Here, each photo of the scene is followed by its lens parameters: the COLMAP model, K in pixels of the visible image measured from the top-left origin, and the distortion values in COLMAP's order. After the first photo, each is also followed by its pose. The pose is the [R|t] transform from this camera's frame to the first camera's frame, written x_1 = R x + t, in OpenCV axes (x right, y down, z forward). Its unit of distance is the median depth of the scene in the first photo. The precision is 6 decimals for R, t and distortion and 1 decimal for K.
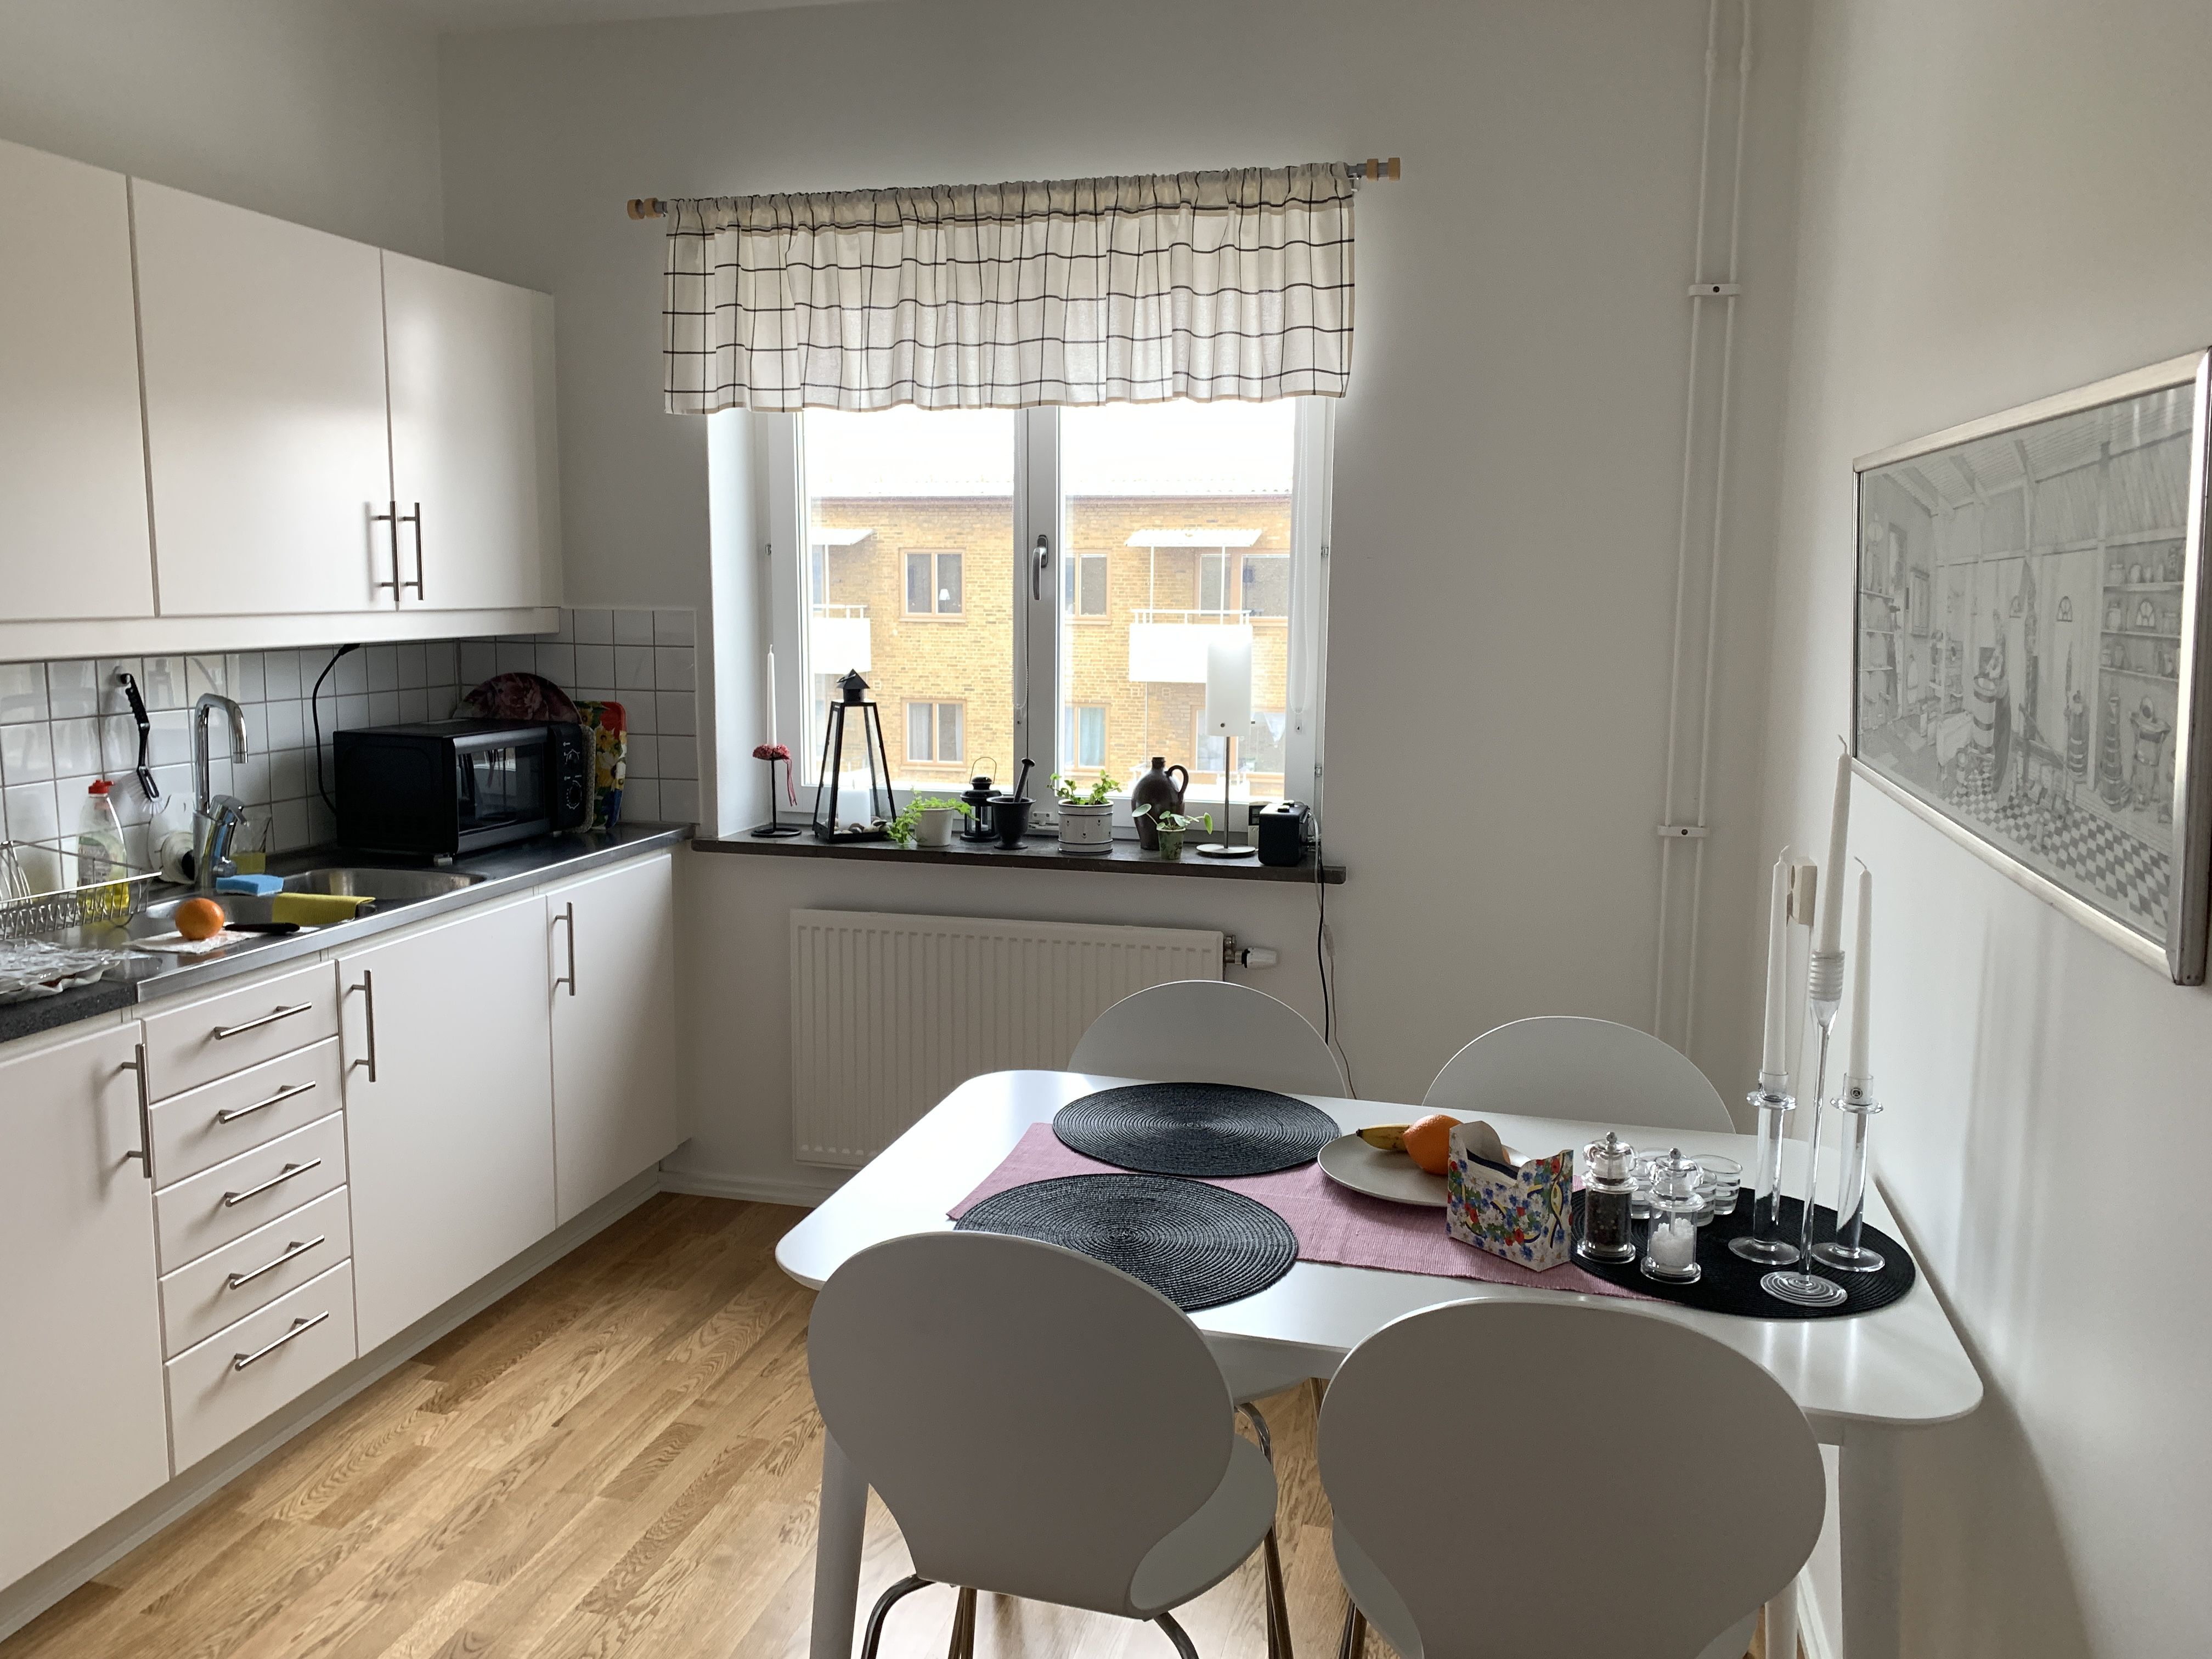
lens RADIAL K [[1652.8, 0, 1102.8], [0, 1652.8, 814.8], [0, 0, 1]] dist [0.010109, -0.032267]
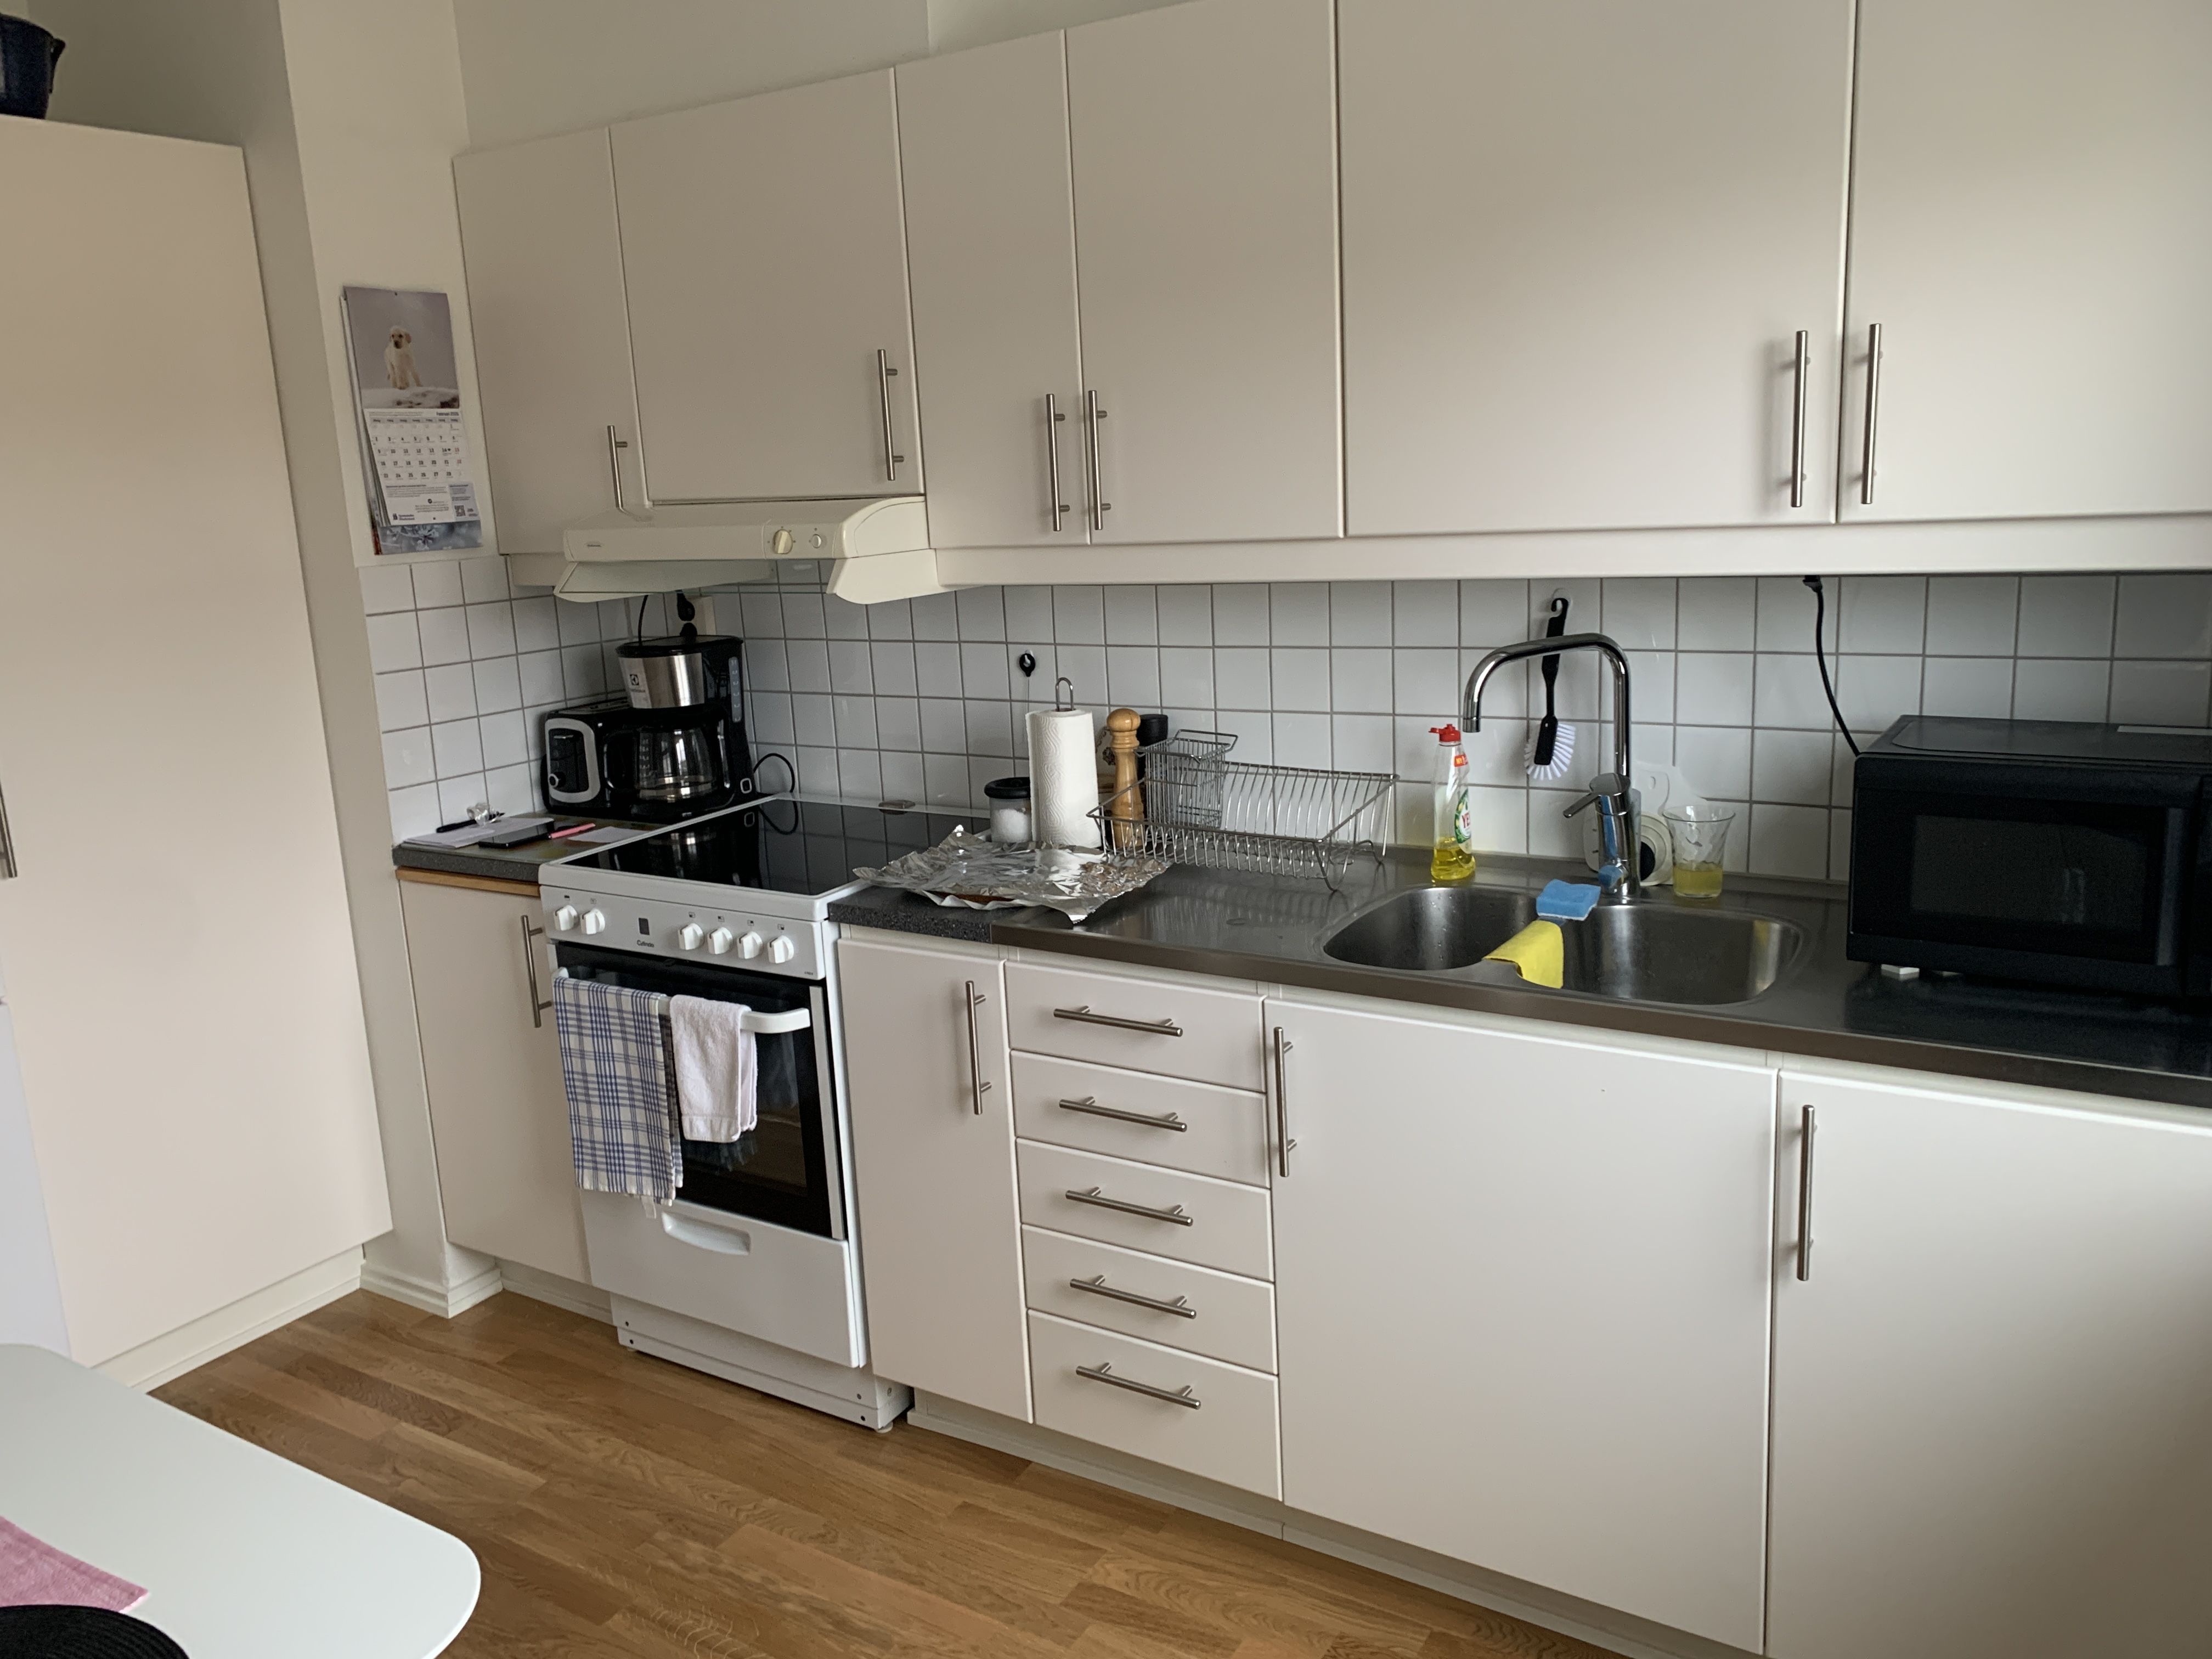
lens RADIAL K [[1652.8, 0, 1102.8], [0, 1652.8, 814.8], [0, 0, 1]] dist [0.010109, -0.032267]
pose [[-0.297769, 0.191832, -0.935165, 0.253446], [-0.091134, 0.969416, 0.227876, -0.163281], [0.950278, 0.153080, -0.271180, 1.139082]]
